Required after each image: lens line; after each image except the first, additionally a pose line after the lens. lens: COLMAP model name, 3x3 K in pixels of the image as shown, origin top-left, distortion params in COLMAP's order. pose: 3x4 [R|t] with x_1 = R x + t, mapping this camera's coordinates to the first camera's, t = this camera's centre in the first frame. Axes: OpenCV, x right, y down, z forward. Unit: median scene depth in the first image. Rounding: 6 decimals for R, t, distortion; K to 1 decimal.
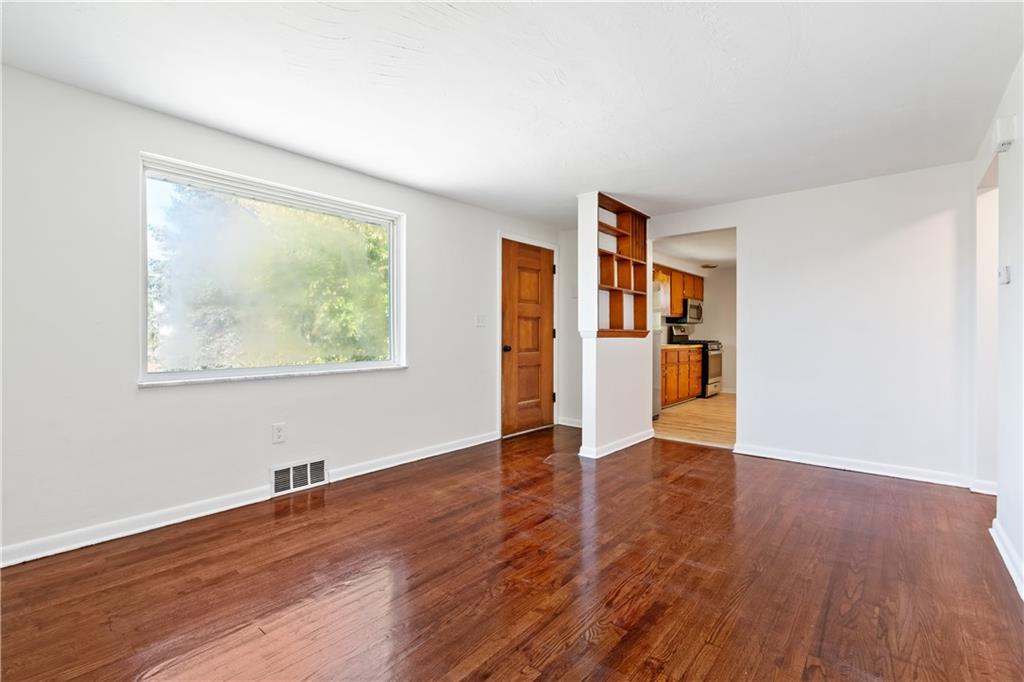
lens RADIAL K [[456.9, 0, 511.3], [0, 456.9, 337.2], [0, 0, 1]] dist [-0.004584, 0.000077]
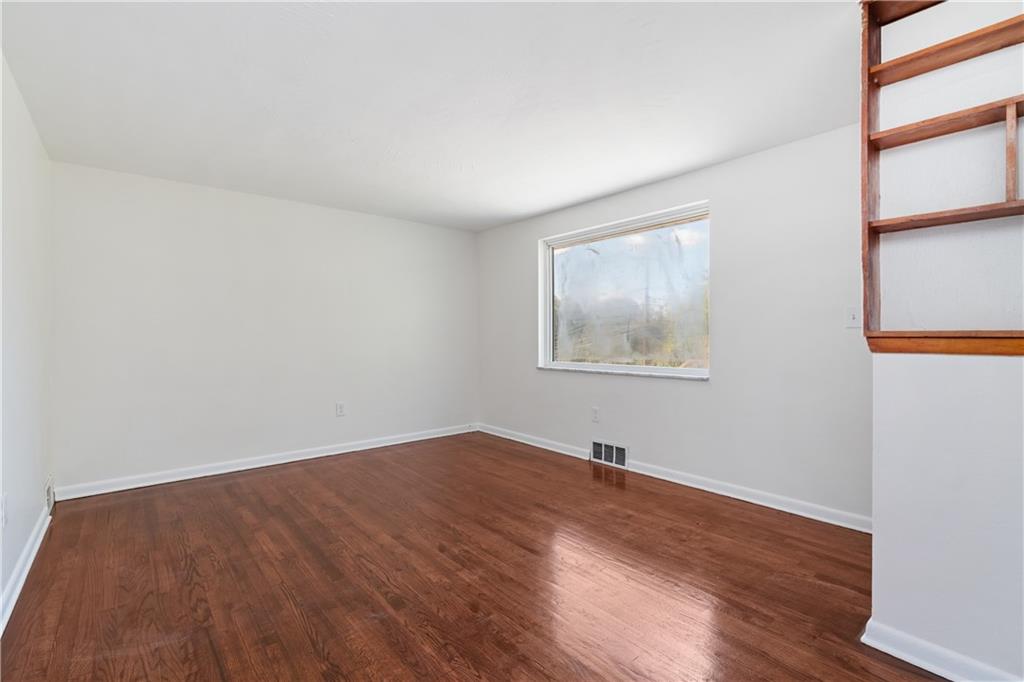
lens RADIAL K [[456.9, 0, 511.3], [0, 456.9, 337.2], [0, 0, 1]] dist [-0.004584, 0.000077]
pose [[-0.163538, 0.000981, -0.986537, 0.863531], [-0.001380, 0.999998, 0.001223, -0.016155], [0.986536, 0.001561, -0.163536, 0.999930]]
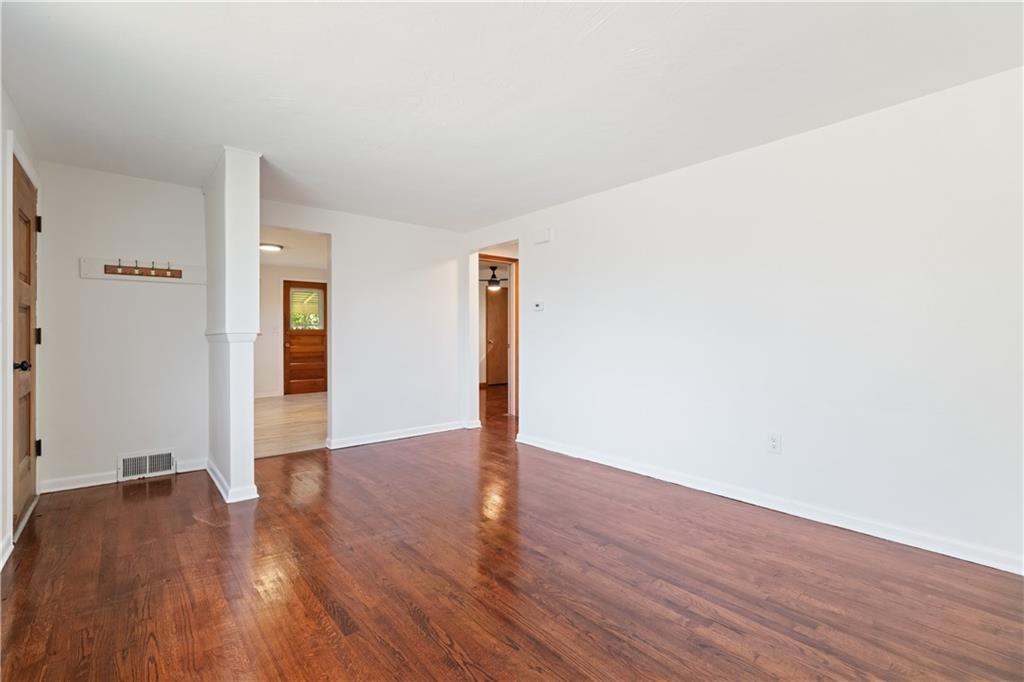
lens RADIAL K [[456.9, 0, 511.3], [0, 456.9, 337.2], [0, 0, 1]] dist [-0.004584, 0.000077]
pose [[0.163730, -0.004456, 0.986495, -0.681782], [0.008270, 0.999961, 0.003144, -0.007447], [-0.986471, 0.007644, 0.163760, 0.595736]]
